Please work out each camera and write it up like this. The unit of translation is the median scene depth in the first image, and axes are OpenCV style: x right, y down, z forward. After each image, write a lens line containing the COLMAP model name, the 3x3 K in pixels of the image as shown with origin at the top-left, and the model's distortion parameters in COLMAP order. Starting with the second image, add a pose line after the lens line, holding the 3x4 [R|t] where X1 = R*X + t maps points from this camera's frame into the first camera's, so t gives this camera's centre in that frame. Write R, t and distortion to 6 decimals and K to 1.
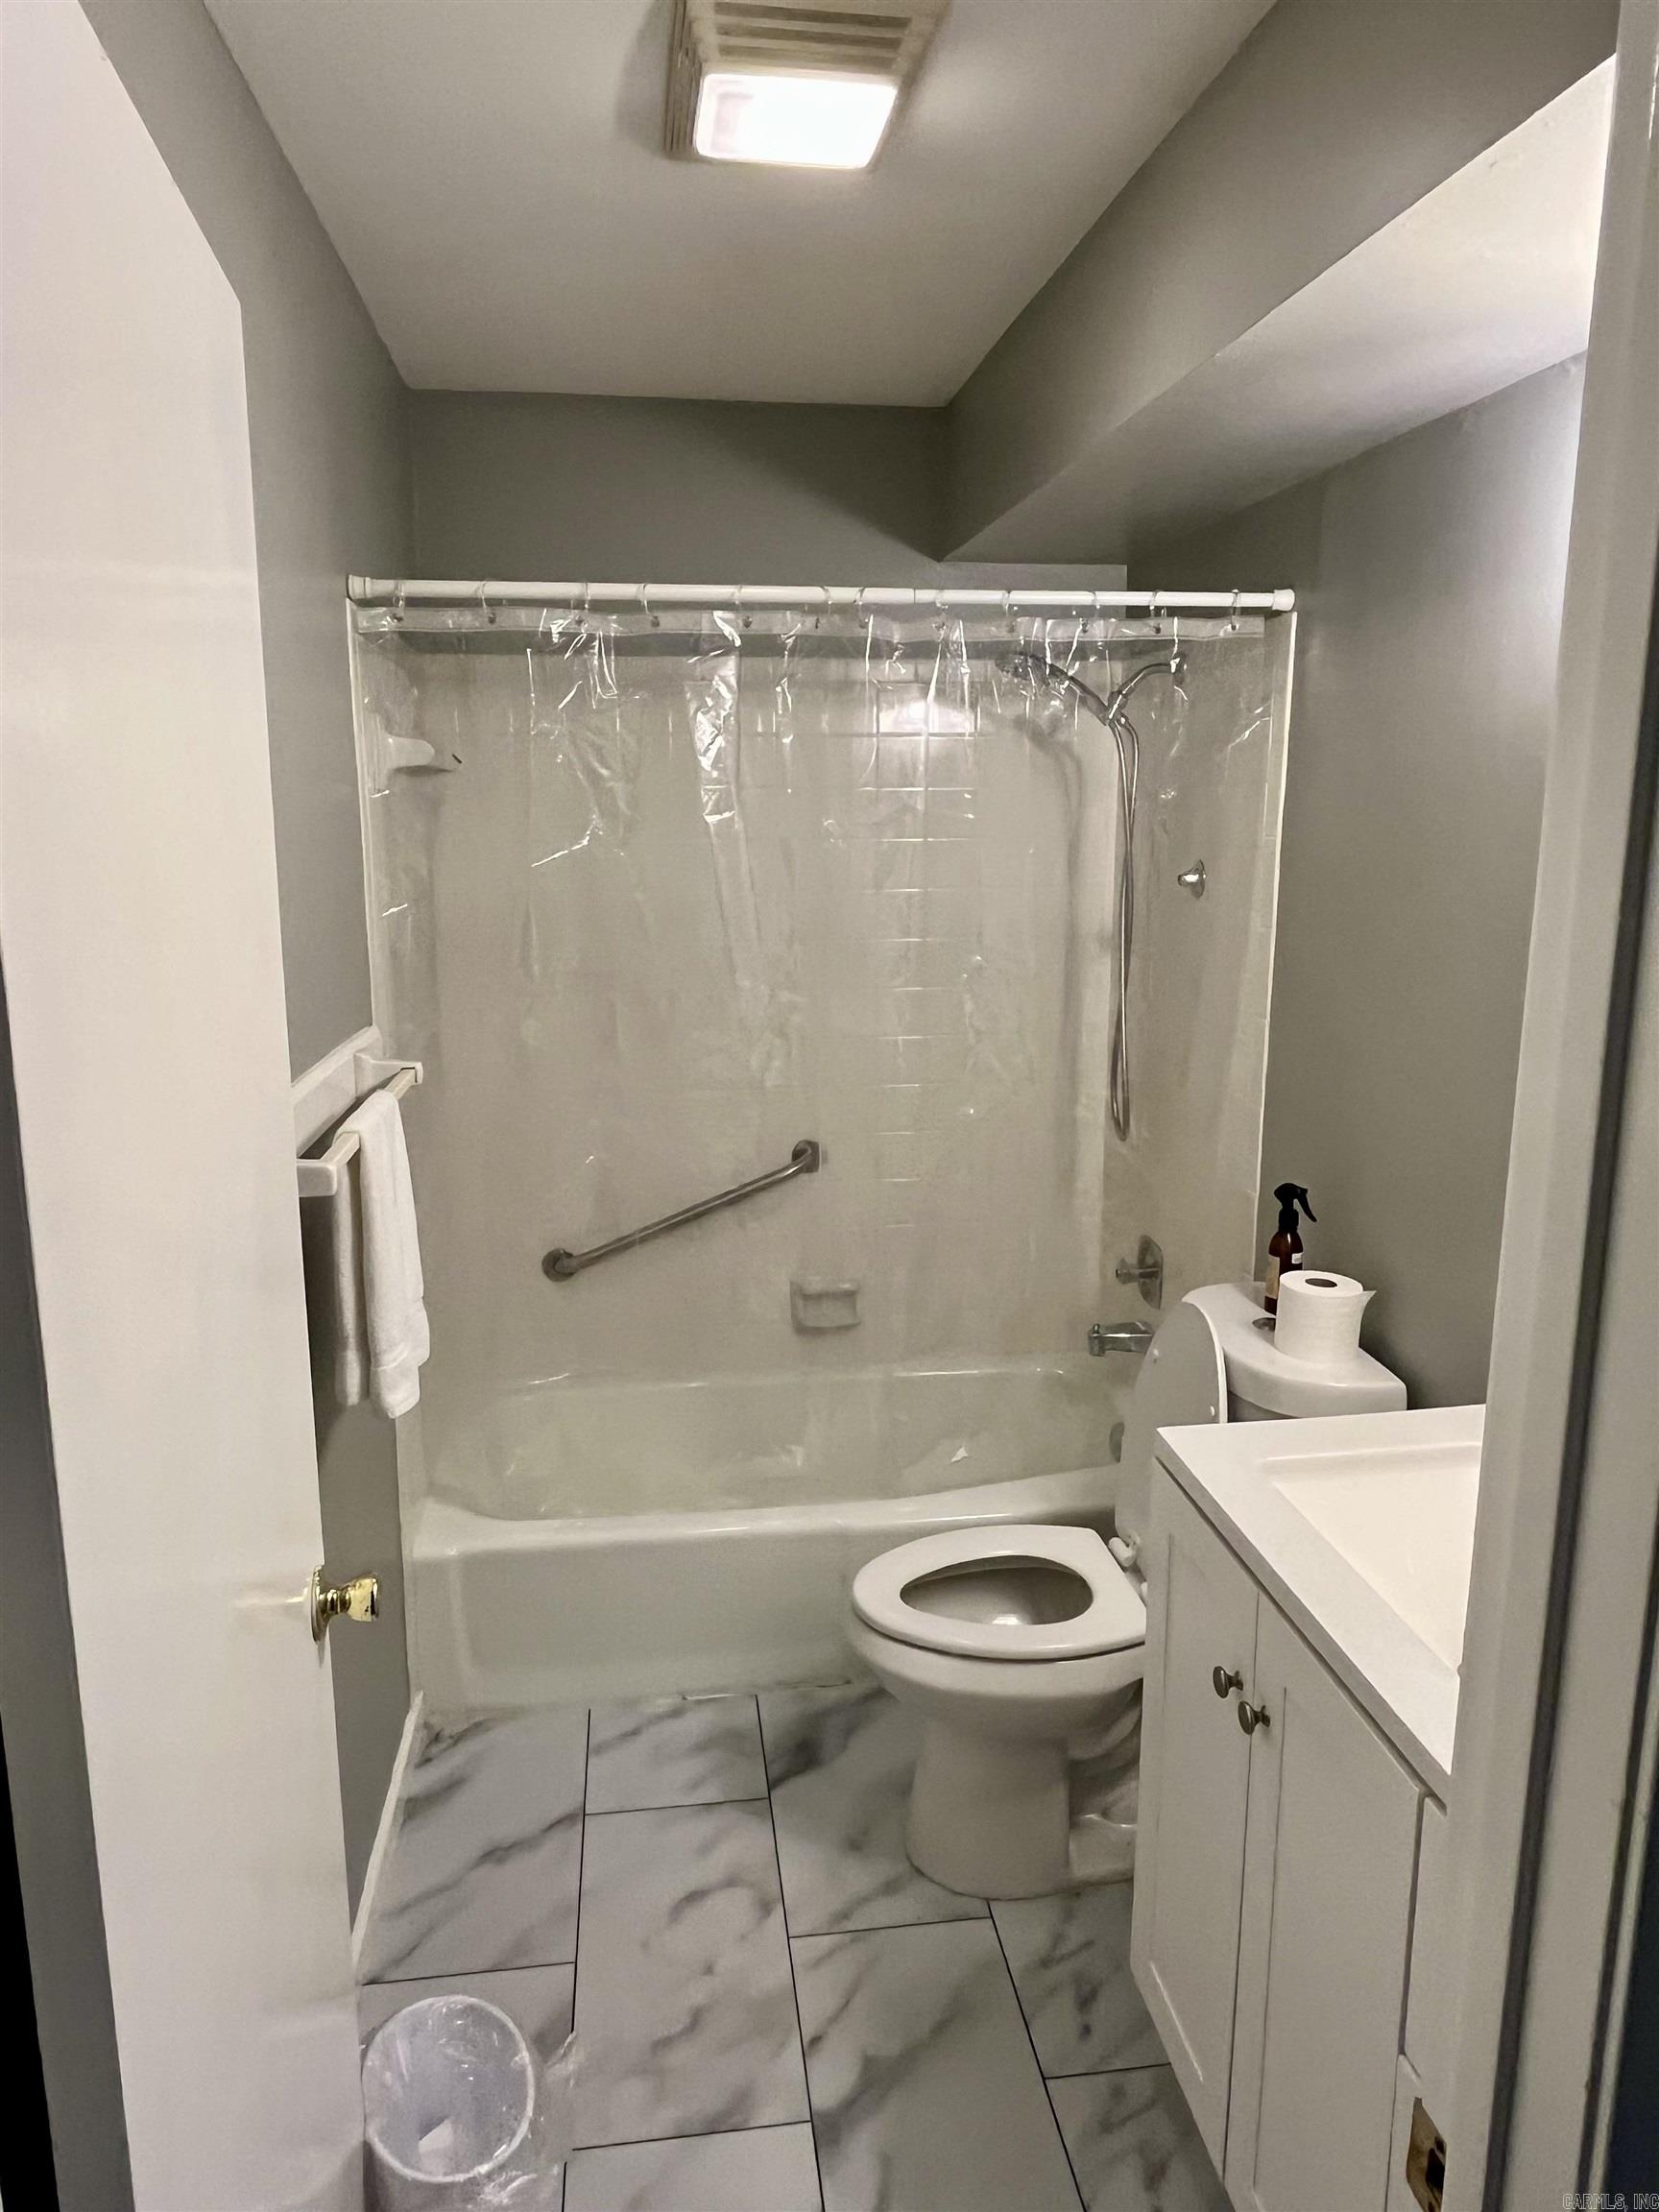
lens RADIAL K [[1465.8, 0, 848.0], [0, 1465.8, 1106.7], [0, 0, 1]] dist [0.014462, -0.001872]
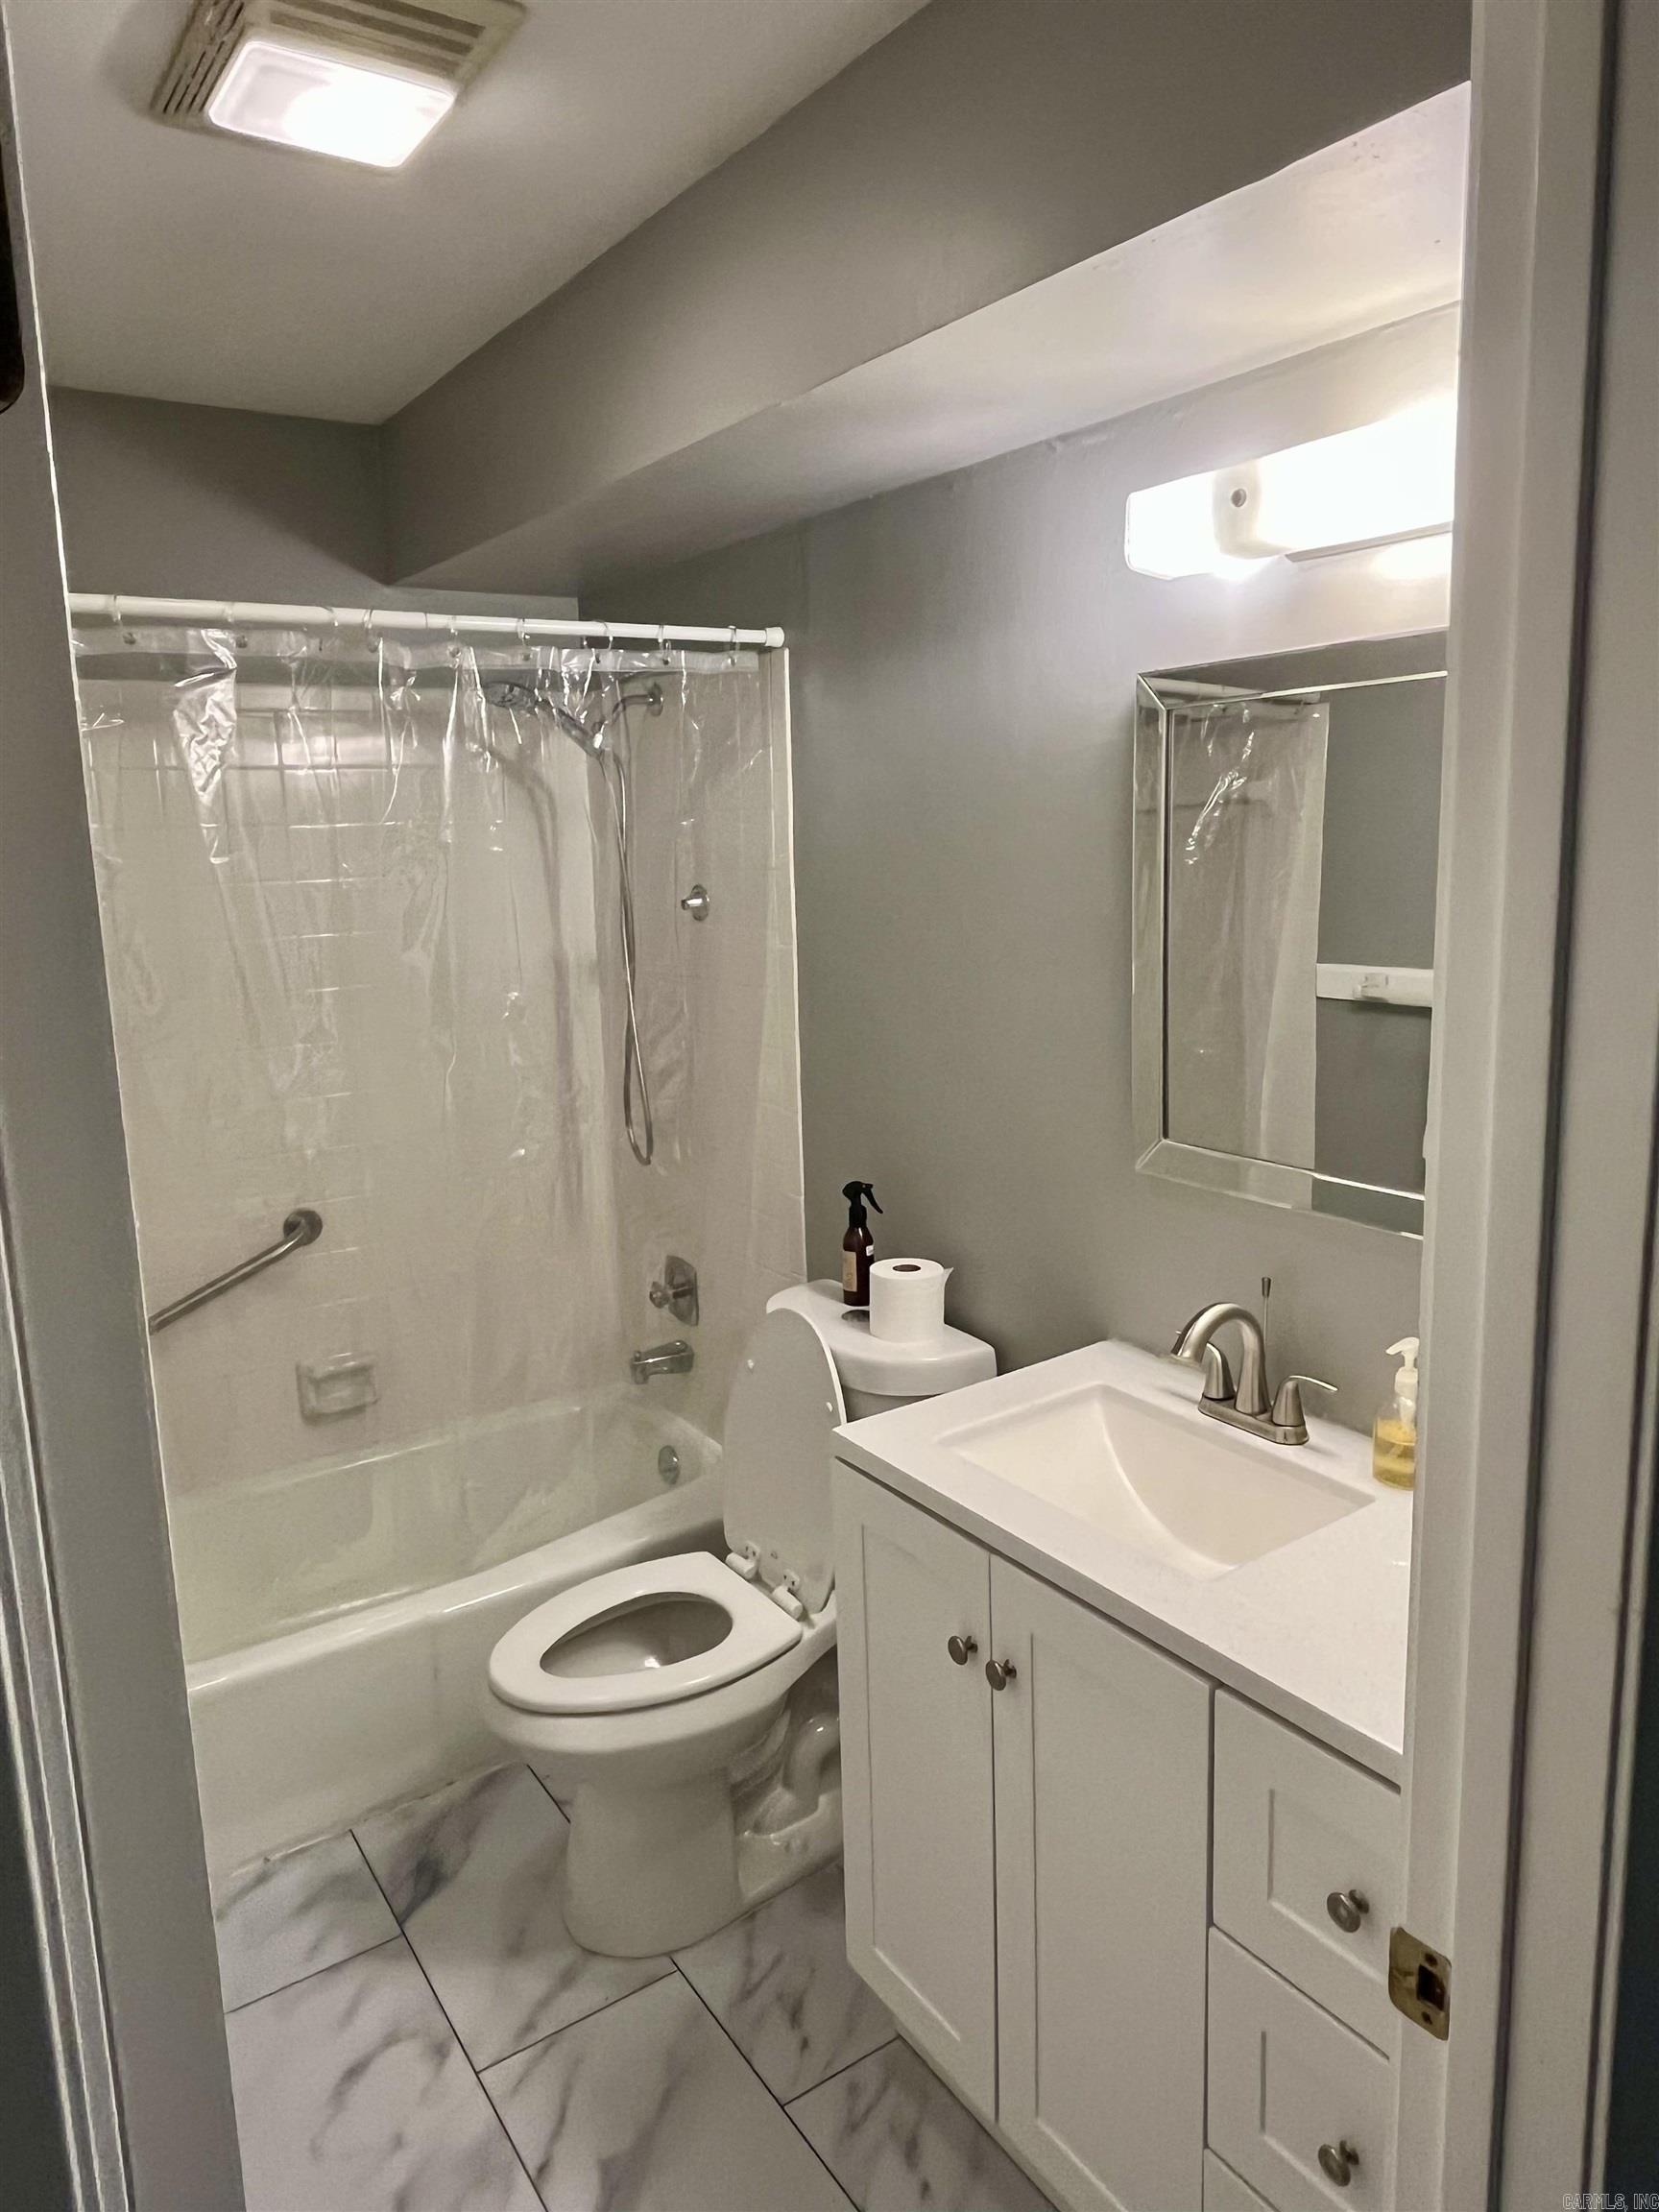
lens RADIAL K [[1465.8, 0, 842.9], [0, 1465.8, 1095.6], [0, 0, 1]] dist [0.014462, -0.001872]
pose [[0.895683, -0.106536, 0.431744, -0.157750], [0.119074, 0.992883, -0.002025, -0.008281], [-0.428455, 0.053223, 0.901994, 0.042089]]
